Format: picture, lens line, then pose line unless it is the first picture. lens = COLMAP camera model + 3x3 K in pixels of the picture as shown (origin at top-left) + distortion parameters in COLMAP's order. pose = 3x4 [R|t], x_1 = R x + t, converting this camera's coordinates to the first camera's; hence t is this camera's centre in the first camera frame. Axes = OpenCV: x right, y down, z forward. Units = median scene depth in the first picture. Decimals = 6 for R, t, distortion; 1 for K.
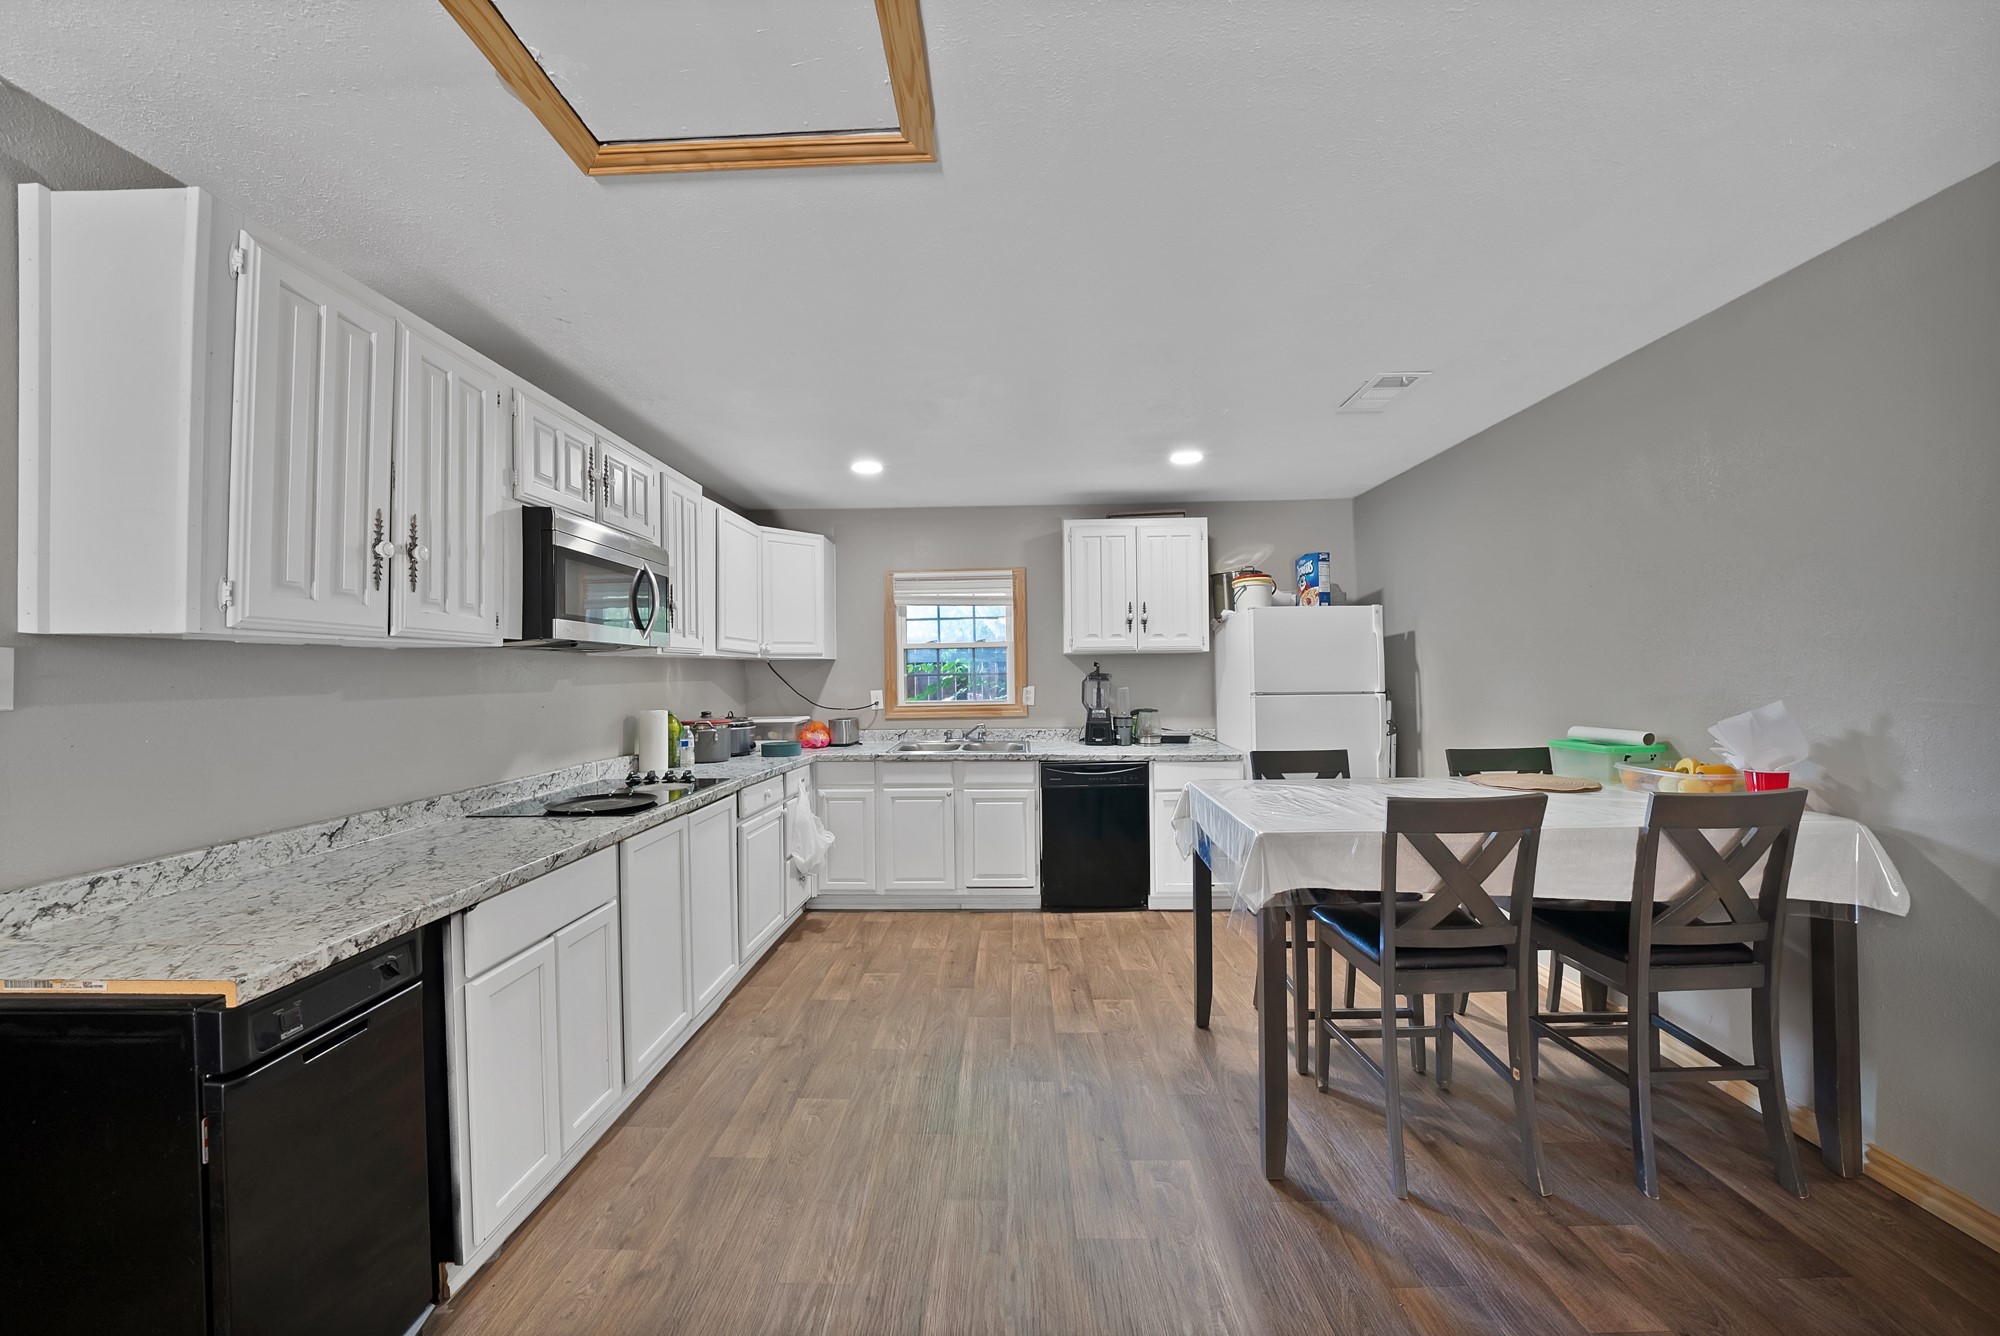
lens RADIAL K [[710.8, 0, 970.8], [0, 710.8, 663.6], [0, 0, 1]] dist [-0.022366, 0.001885]
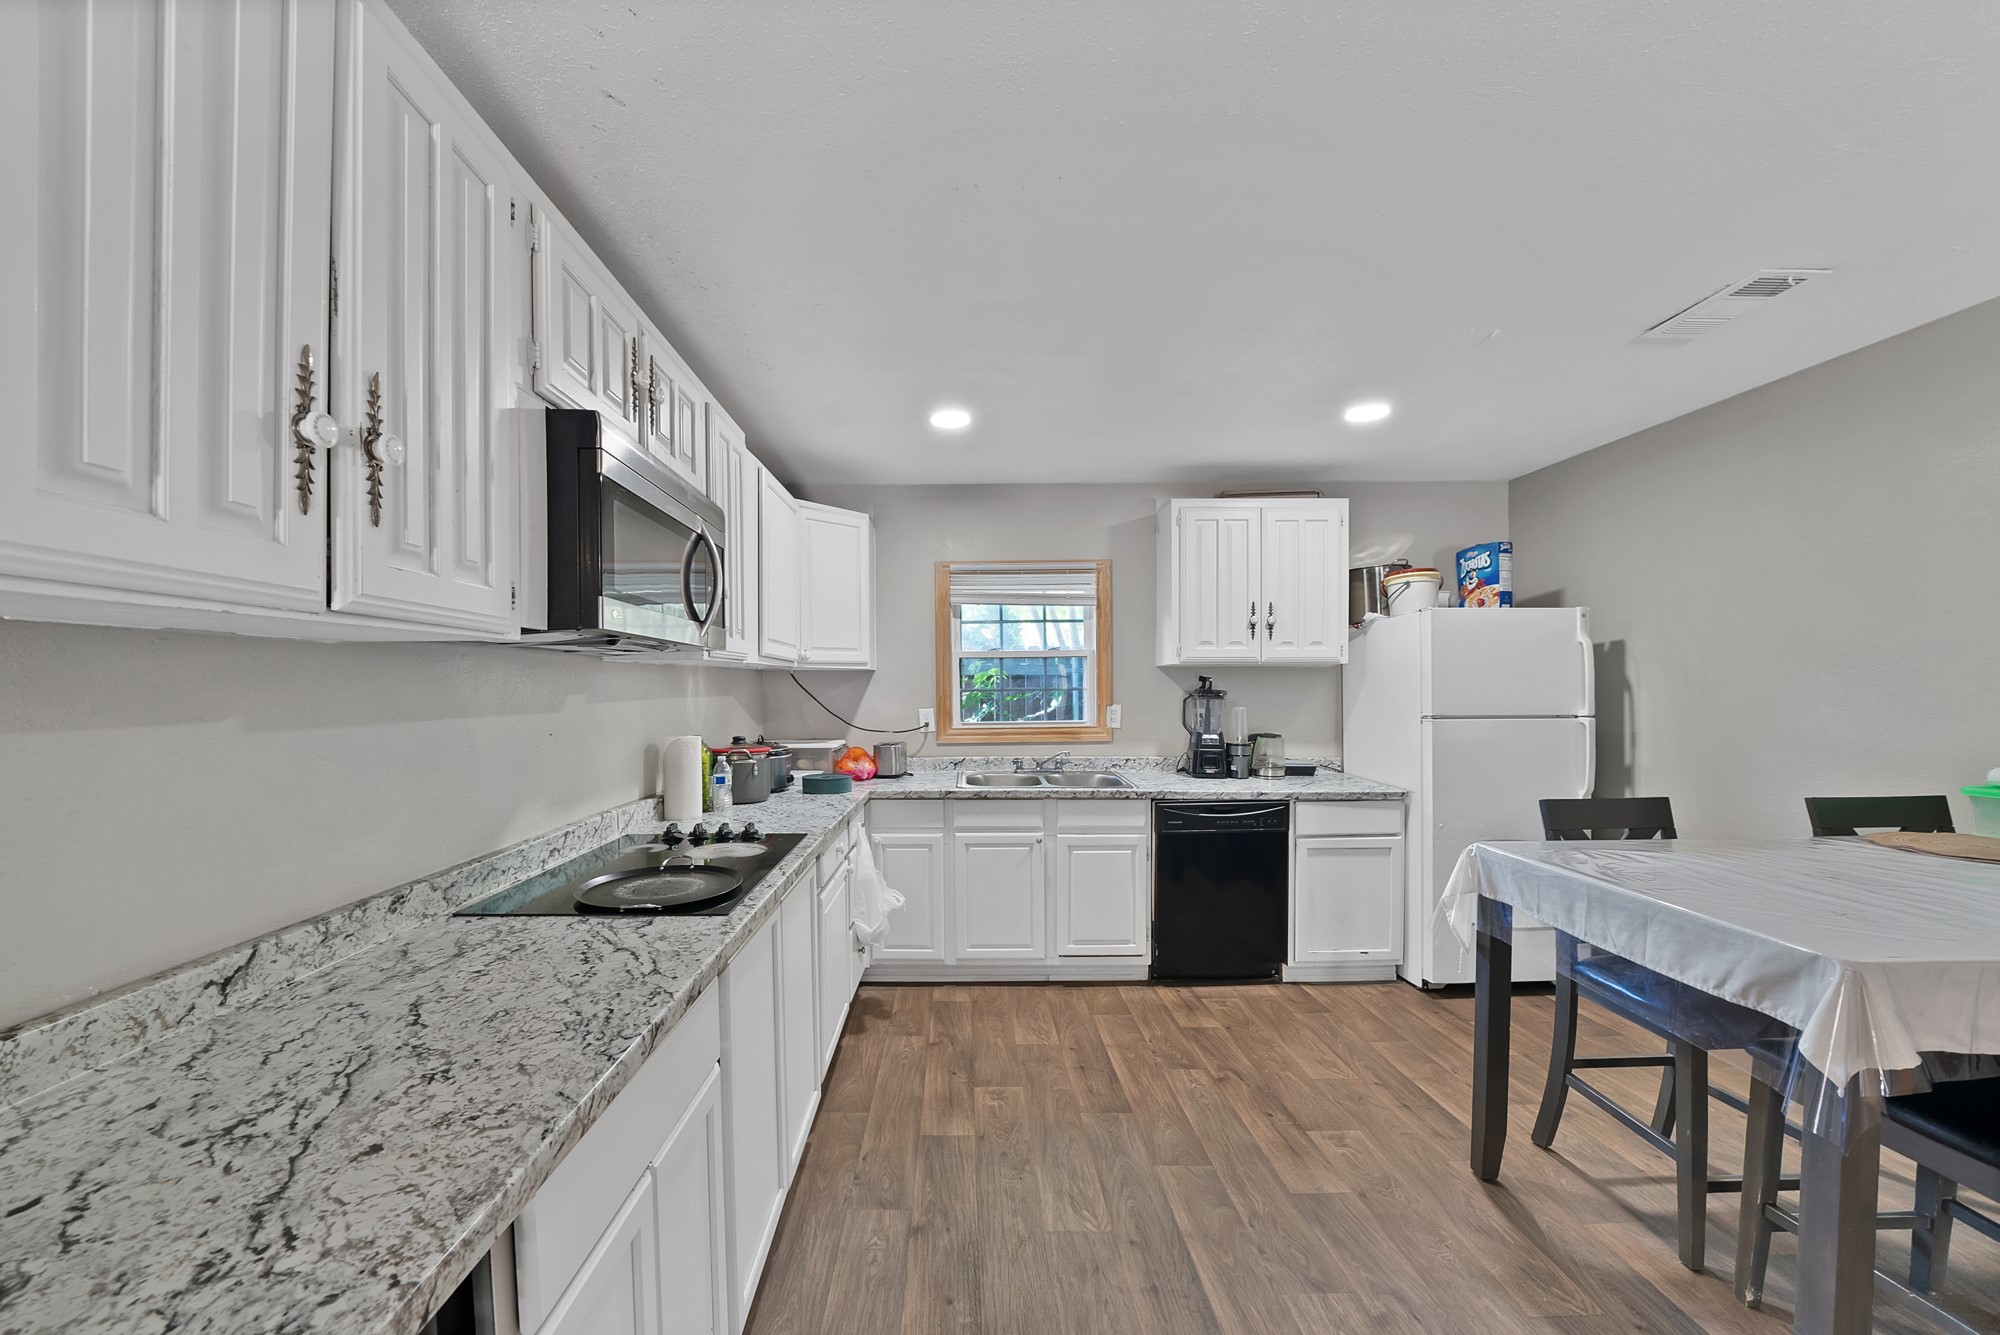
lens RADIAL K [[710.8, 0, 920.9], [0, 710.8, 696.8], [0, 0, 1]] dist [-0.022366, 0.001885]
pose [[0.999800, 0.006661, 0.018855, -0.192116], [-0.007180, 0.999593, 0.027602, 0.002239], [-0.018664, -0.027732, 0.999441, 0.226644]]
